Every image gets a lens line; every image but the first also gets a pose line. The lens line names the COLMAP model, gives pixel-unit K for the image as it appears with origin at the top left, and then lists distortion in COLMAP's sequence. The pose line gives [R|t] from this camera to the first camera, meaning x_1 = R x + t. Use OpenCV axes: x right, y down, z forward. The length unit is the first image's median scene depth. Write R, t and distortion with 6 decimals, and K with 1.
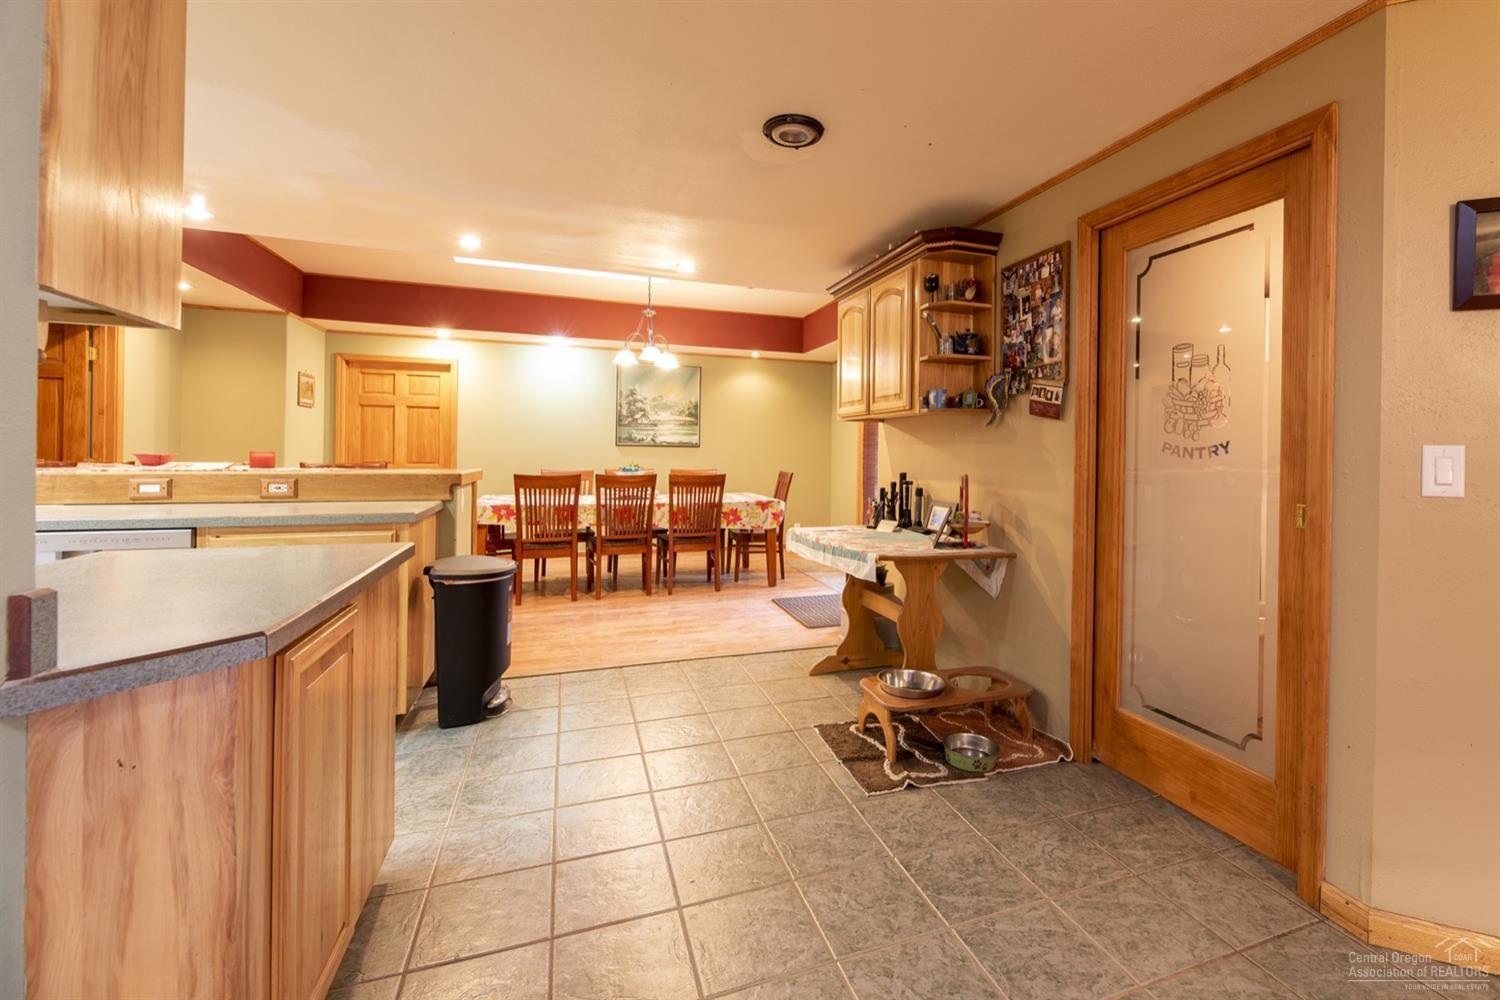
lens RADIAL K [[681.9, 0, 821.8], [0, 681.9, 450.5], [0, 0, 1]] dist [0.001374, 0.000116]
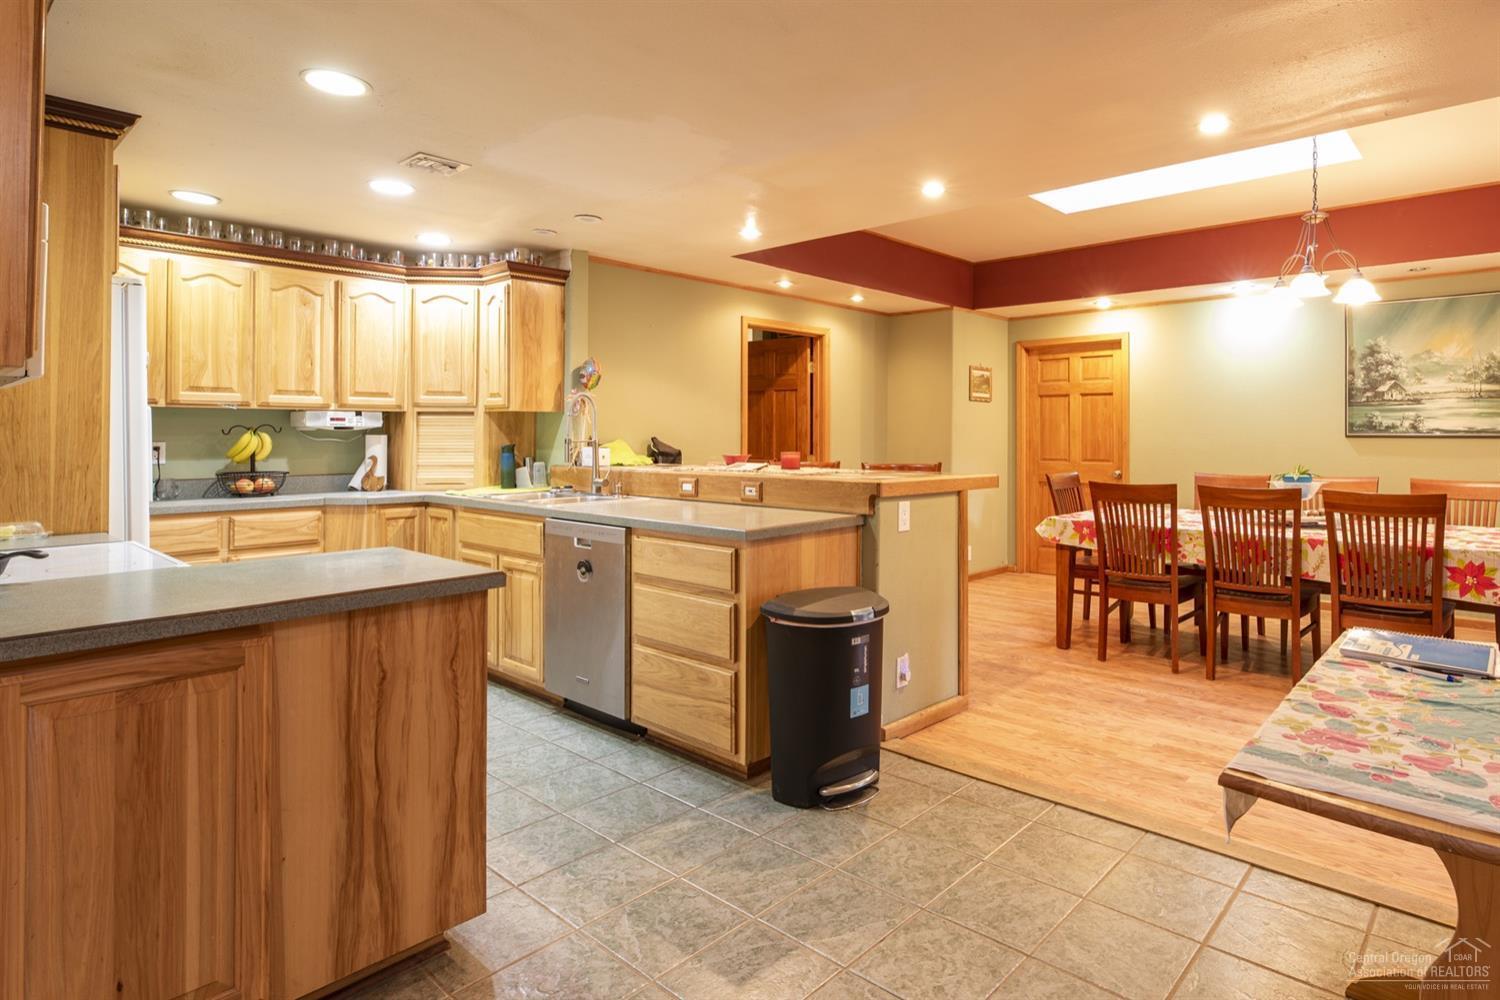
lens RADIAL K [[810.3, 0, 825.8], [0, 810.3, 434.1], [0, 0, 1]] dist [-0.013638, -0.000300]
pose [[0.481830, -0.014932, -0.876137, 0.128908], [0.008348, 0.999888, -0.012450, -0.005109], [0.876225, -0.001315, 0.481901, 0.239303]]
